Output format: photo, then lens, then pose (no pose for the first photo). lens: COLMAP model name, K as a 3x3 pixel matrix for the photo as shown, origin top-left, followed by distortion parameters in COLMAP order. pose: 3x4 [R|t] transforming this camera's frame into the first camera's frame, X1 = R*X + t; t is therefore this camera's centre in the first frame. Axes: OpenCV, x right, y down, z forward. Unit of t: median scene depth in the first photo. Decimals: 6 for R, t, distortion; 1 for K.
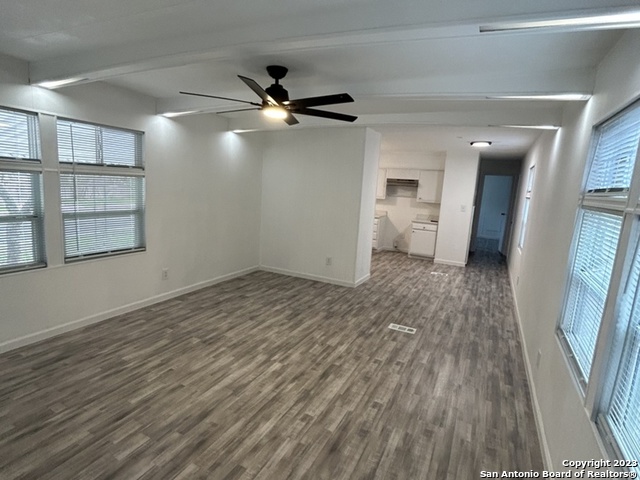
lens RADIAL K [[346.4, 0, 320.0], [0, 346.4, 240.0], [0, 0, 1]] dist [-0.003397, 0.000214]
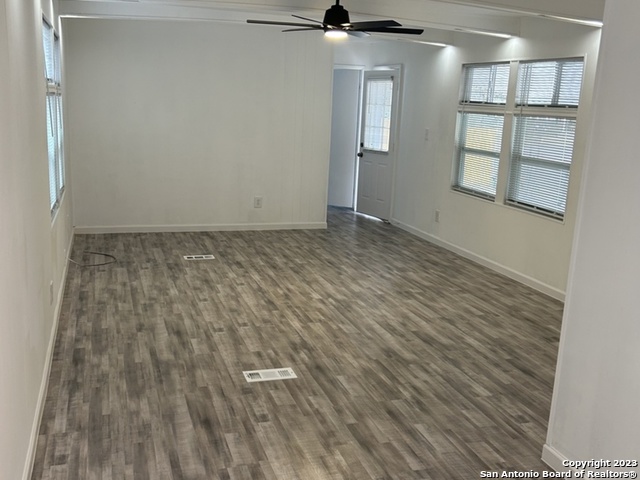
lens RADIAL K [[652.1, 0, 308.3], [0, 652.1, 240.8], [0, 0, 1]] dist [0.116815, -0.331005]
pose [[-0.717834, 0.051295, -0.694322, 0.936803], [-0.204581, 0.937714, 0.280784, -0.232754], [0.665478, 0.343602, -0.662628, 1.758373]]
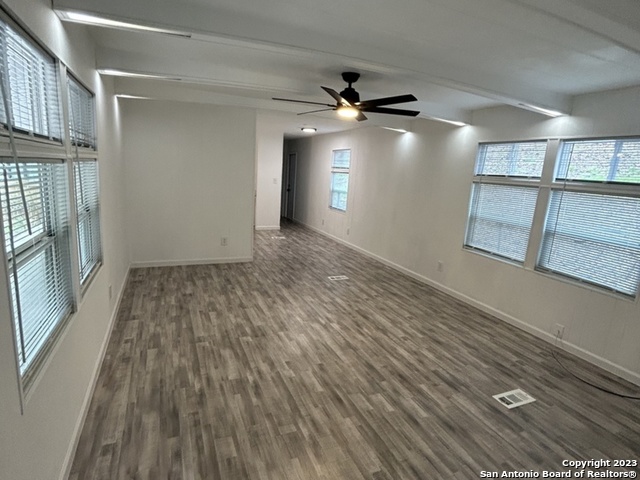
lens RADIAL K [[346.4, 0, 320.0], [0, 346.4, 240.0], [0, 0, 1]] dist [-0.003397, 0.000214]
pose [[0.644365, -0.171101, 0.745331, -0.824905], [0.103389, 0.985191, 0.136781, -0.077444], [-0.757697, -0.011078, 0.652512, 0.219394]]
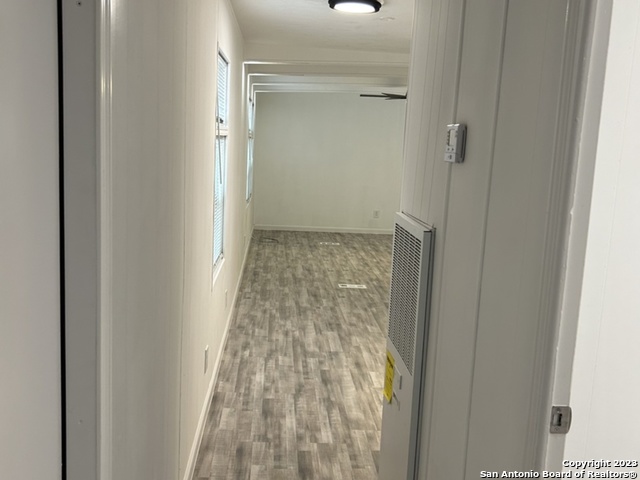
lens RADIAL K [[652.1, 0, 308.3], [0, 652.1, 240.8], [0, 0, 1]] dist [0.116815, -0.331005]
pose [[-0.865472, -0.031815, -0.499946, 1.361061], [-0.187851, 0.945771, 0.265009, -0.346466], [0.464403, 0.323273, -0.824515, 2.606407]]
